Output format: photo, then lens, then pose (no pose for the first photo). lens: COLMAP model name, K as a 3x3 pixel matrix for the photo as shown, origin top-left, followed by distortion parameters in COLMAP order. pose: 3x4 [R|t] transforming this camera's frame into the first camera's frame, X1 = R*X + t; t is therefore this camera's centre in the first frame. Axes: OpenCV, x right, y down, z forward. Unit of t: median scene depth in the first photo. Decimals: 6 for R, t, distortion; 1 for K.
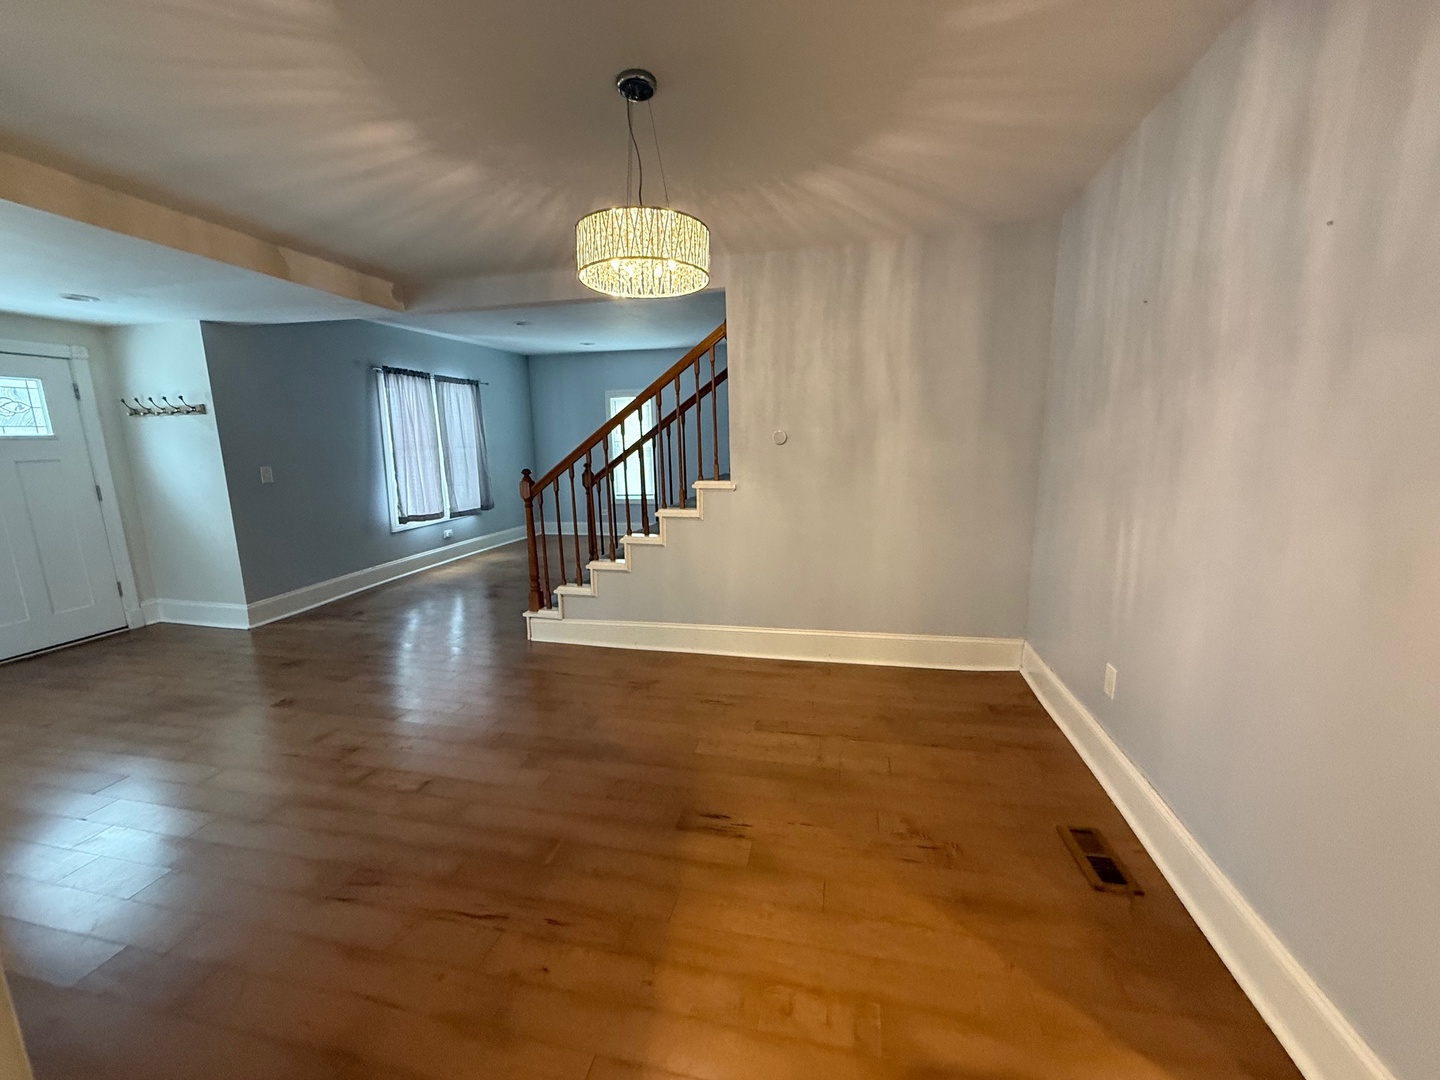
lens RADIAL K [[571.8, 0, 716.9], [0, 571.8, 537.0], [0, 0, 1]] dist [-0.000395, -0.000232]
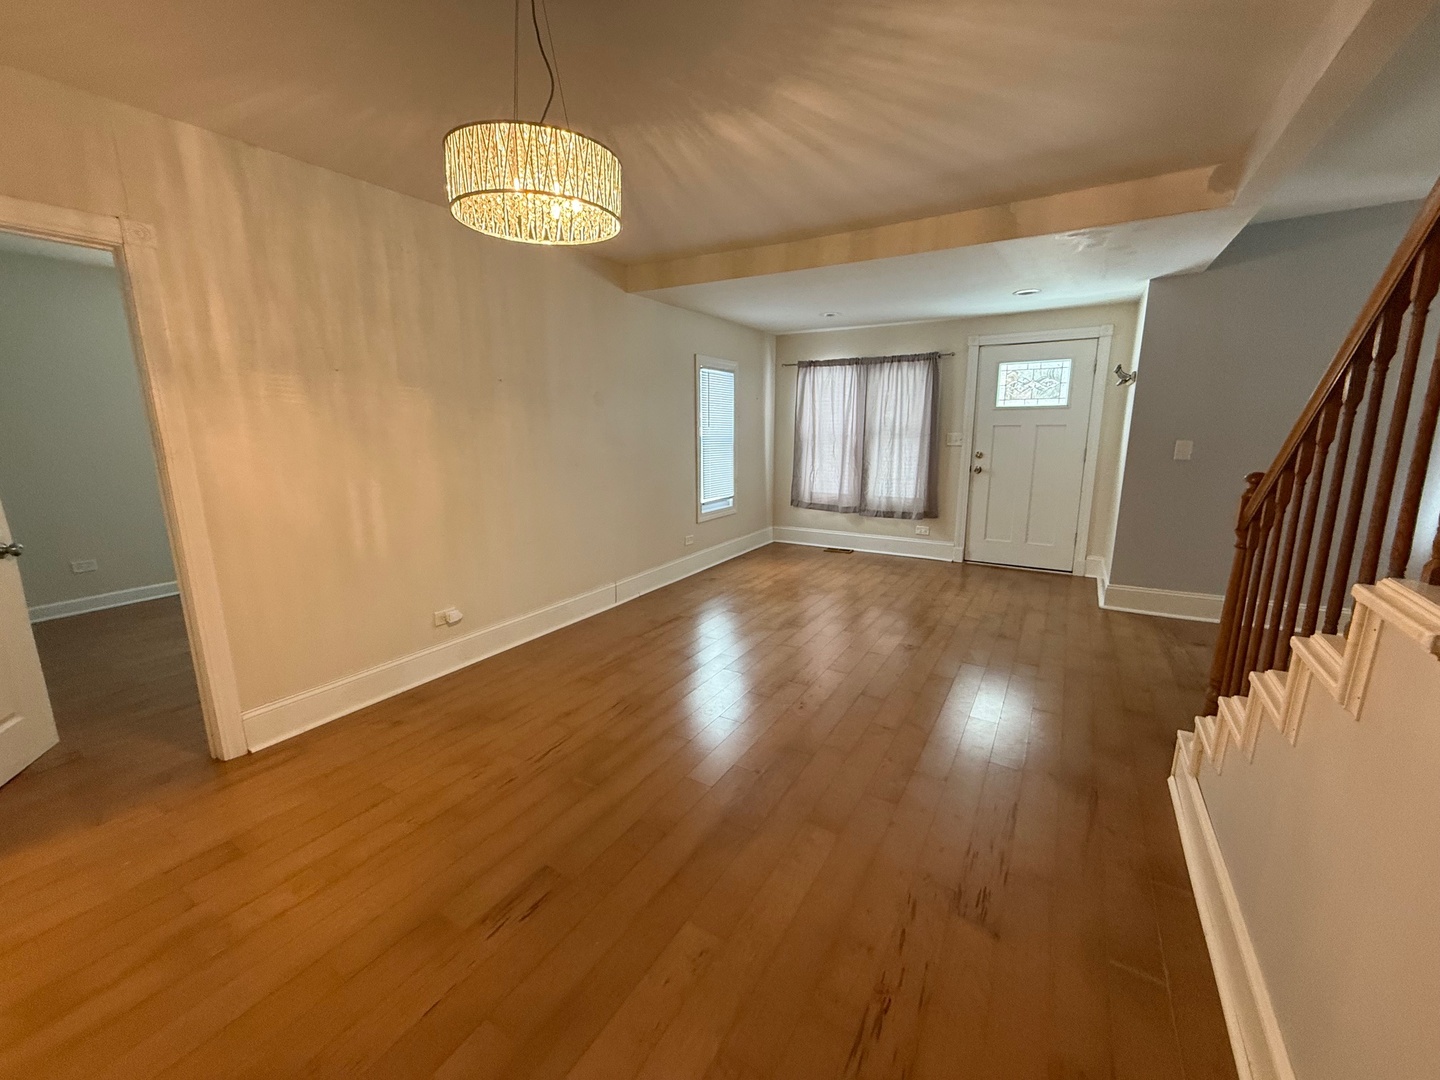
lens RADIAL K [[571.8, 0, 716.9], [0, 571.8, 537.0], [0, 0, 1]] dist [-0.000395, -0.000232]
pose [[-0.327327, 0.211248, -0.920995, 0.457717], [-0.146819, 0.951481, 0.270421, -0.210969], [0.933435, 0.223736, -0.280431, 1.152904]]
